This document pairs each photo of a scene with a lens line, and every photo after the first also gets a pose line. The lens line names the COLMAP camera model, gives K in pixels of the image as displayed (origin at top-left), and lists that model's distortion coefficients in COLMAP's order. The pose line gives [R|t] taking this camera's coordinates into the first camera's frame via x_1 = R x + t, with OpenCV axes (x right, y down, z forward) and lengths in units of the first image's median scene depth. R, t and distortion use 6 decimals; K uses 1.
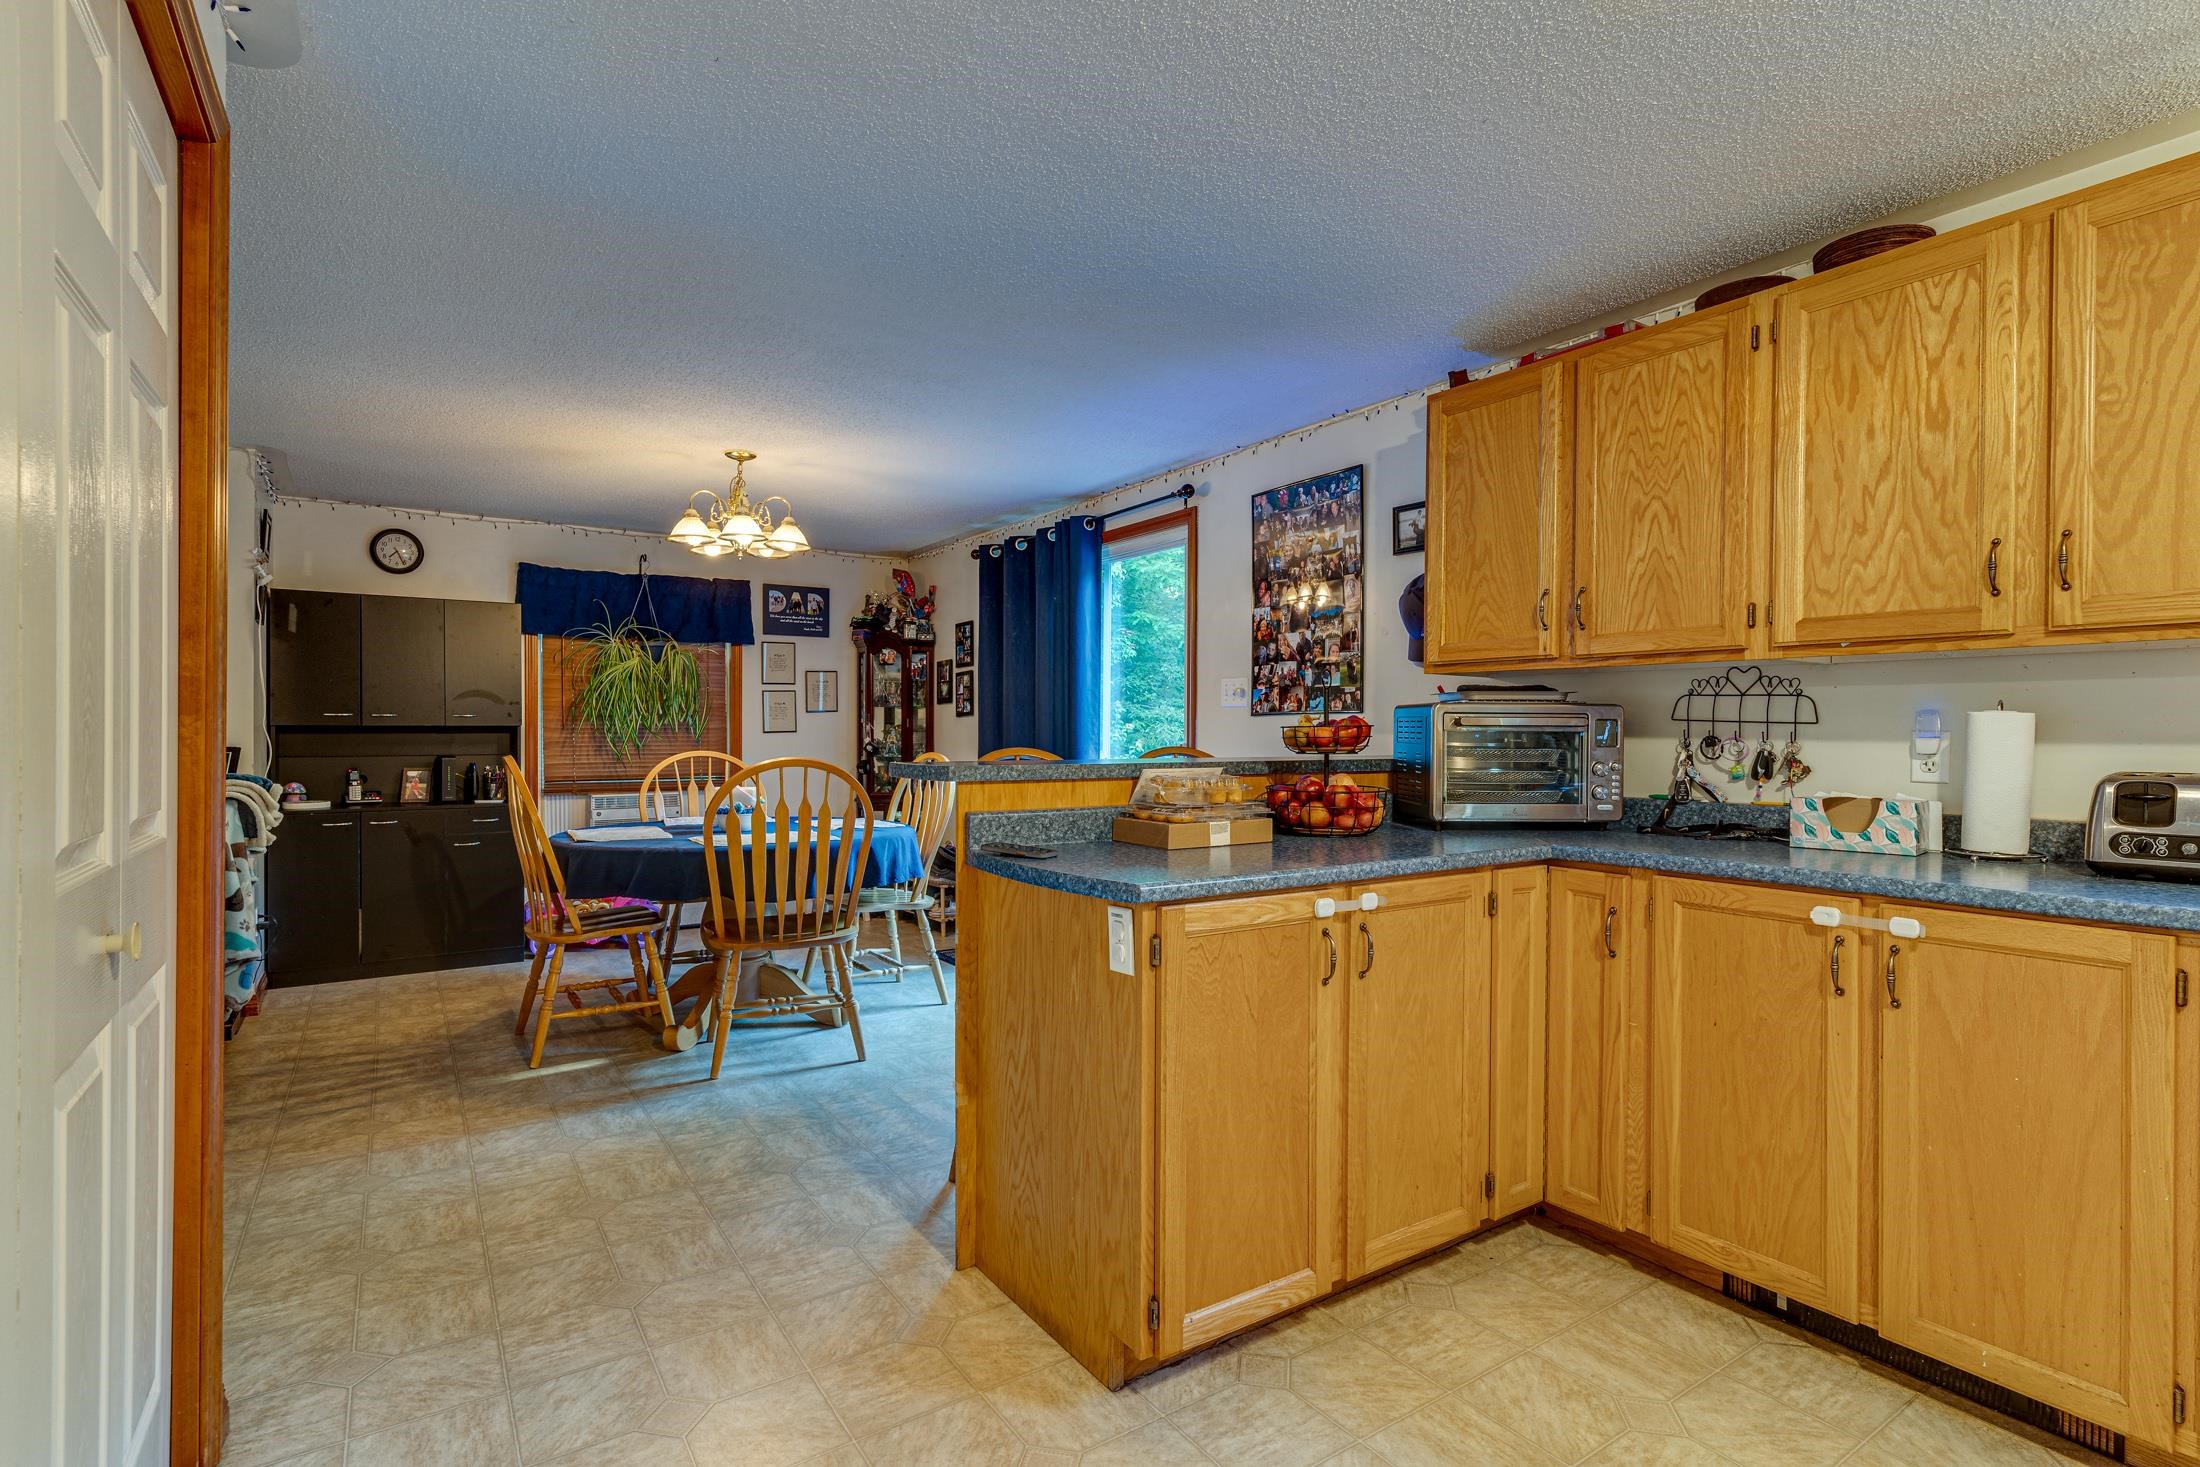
lens RADIAL K [[1046.3, 0, 1096.4], [0, 1046.3, 739.5], [0, 0, 1]] dist [0.004328, -0.001799]
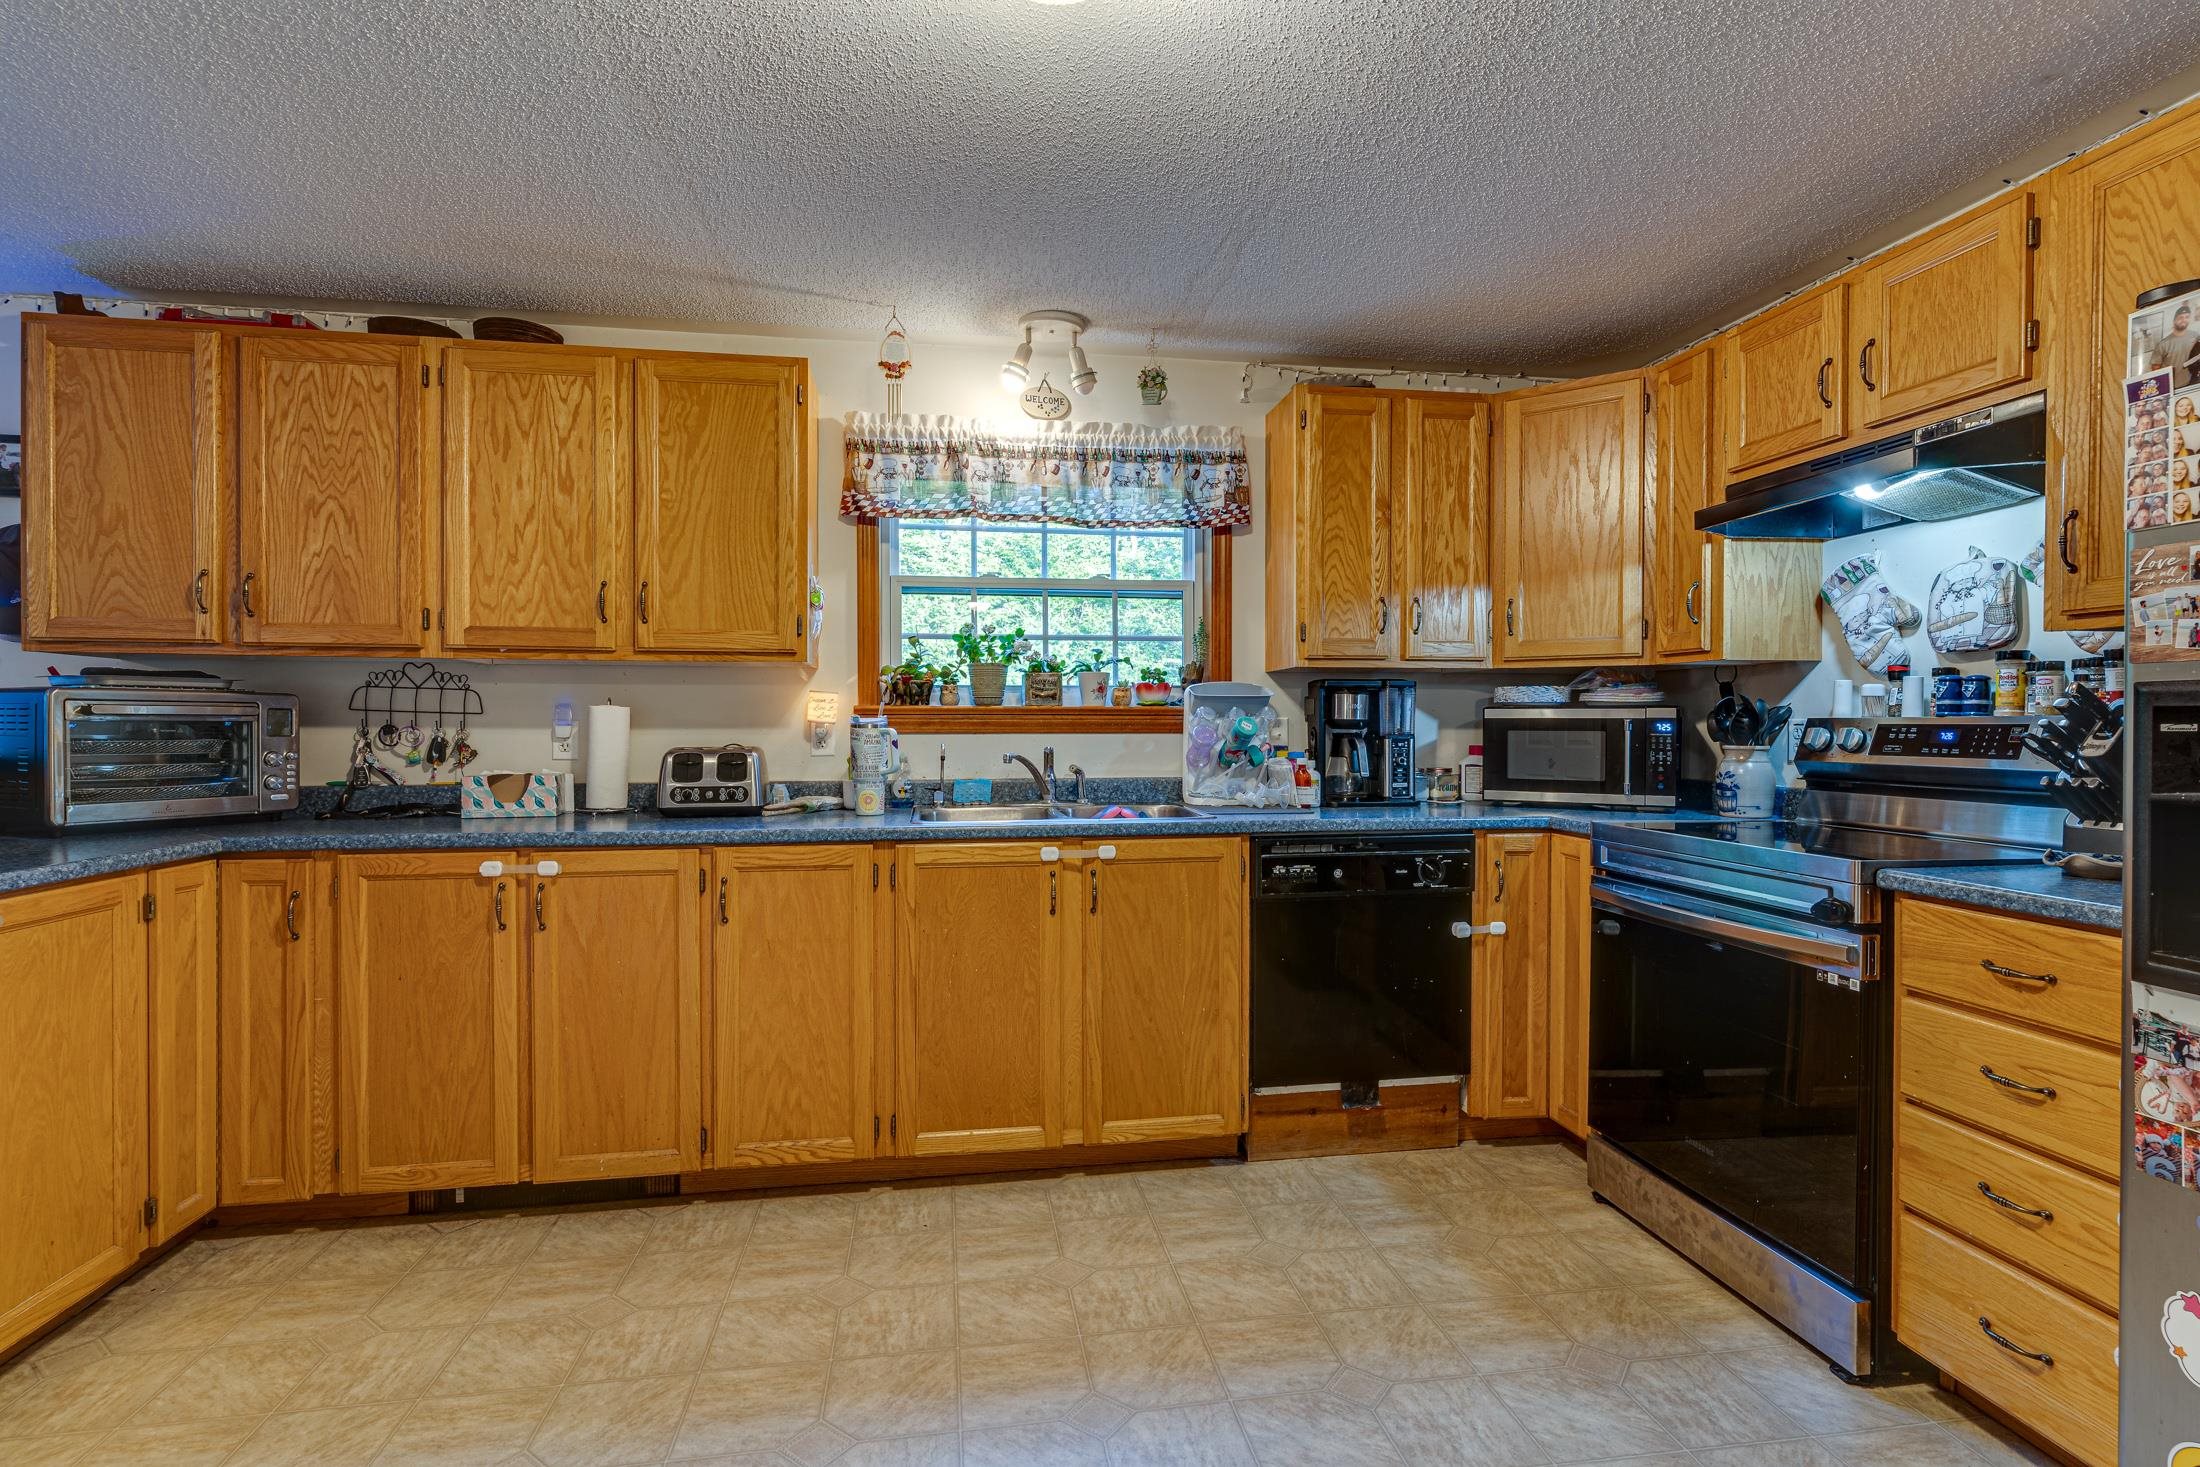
lens RADIAL K [[1046.3, 0, 1099.6], [0, 1046.3, 732.1], [0, 0, 1]] dist [0.004328, -0.001799]
pose [[0.420462, -0.011228, 0.907240, -0.113200], [0.008112, 0.999930, 0.008616, 0.000991], [-0.907274, 0.003737, 0.420524, -0.159330]]
